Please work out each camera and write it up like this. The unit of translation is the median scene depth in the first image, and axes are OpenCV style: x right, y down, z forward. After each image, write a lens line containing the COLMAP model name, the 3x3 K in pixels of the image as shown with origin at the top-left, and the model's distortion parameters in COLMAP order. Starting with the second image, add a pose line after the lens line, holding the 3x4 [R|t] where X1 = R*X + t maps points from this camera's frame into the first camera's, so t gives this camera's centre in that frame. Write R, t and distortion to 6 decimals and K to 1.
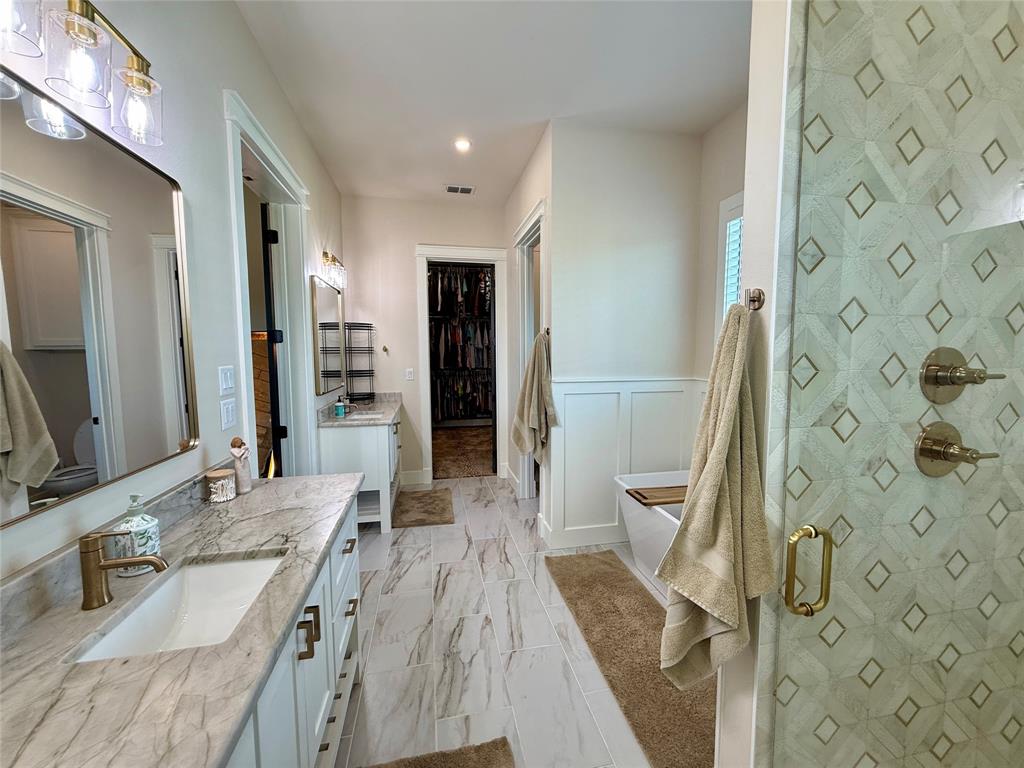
lens RADIAL K [[407.2, 0, 512.0], [0, 407.2, 386.0], [0, 0, 1]] dist [-0.002080, 0.000570]
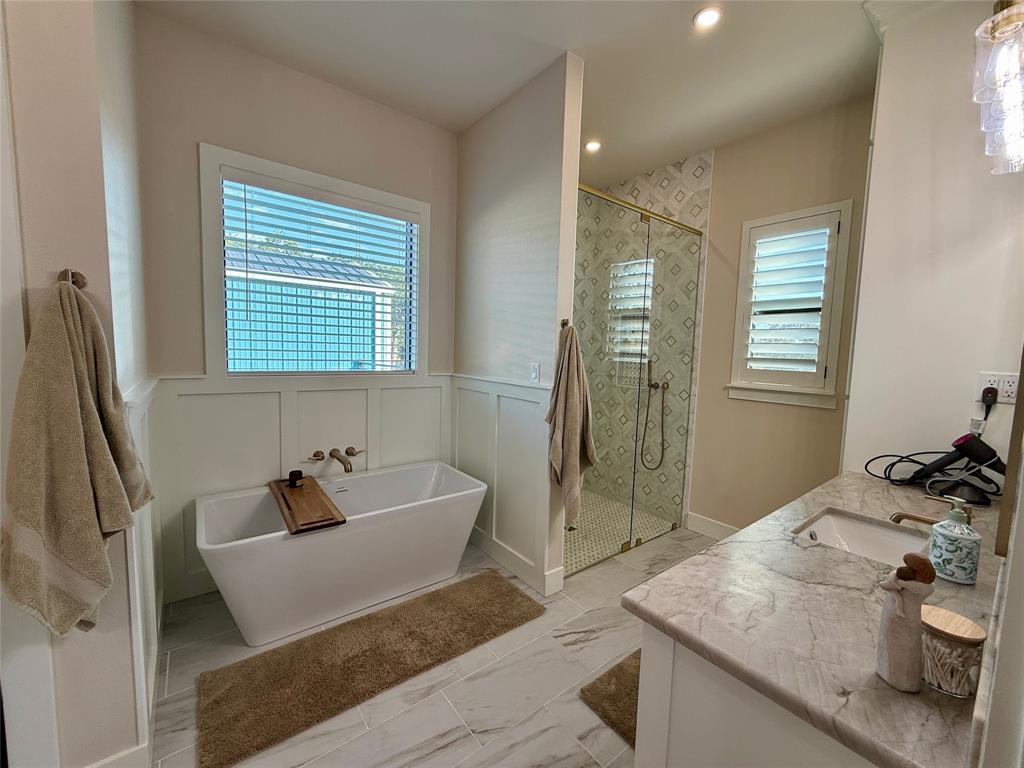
lens RADIAL K [[407.2, 0, 513.0], [0, 407.2, 384.0], [0, 0, 1]] dist [-0.002080, 0.000570]
pose [[-0.442991, -0.085611, 0.892429, -0.716068], [0.048281, 0.991708, 0.119101, -0.100882], [-0.895225, 0.095848, -0.435185, 1.301480]]
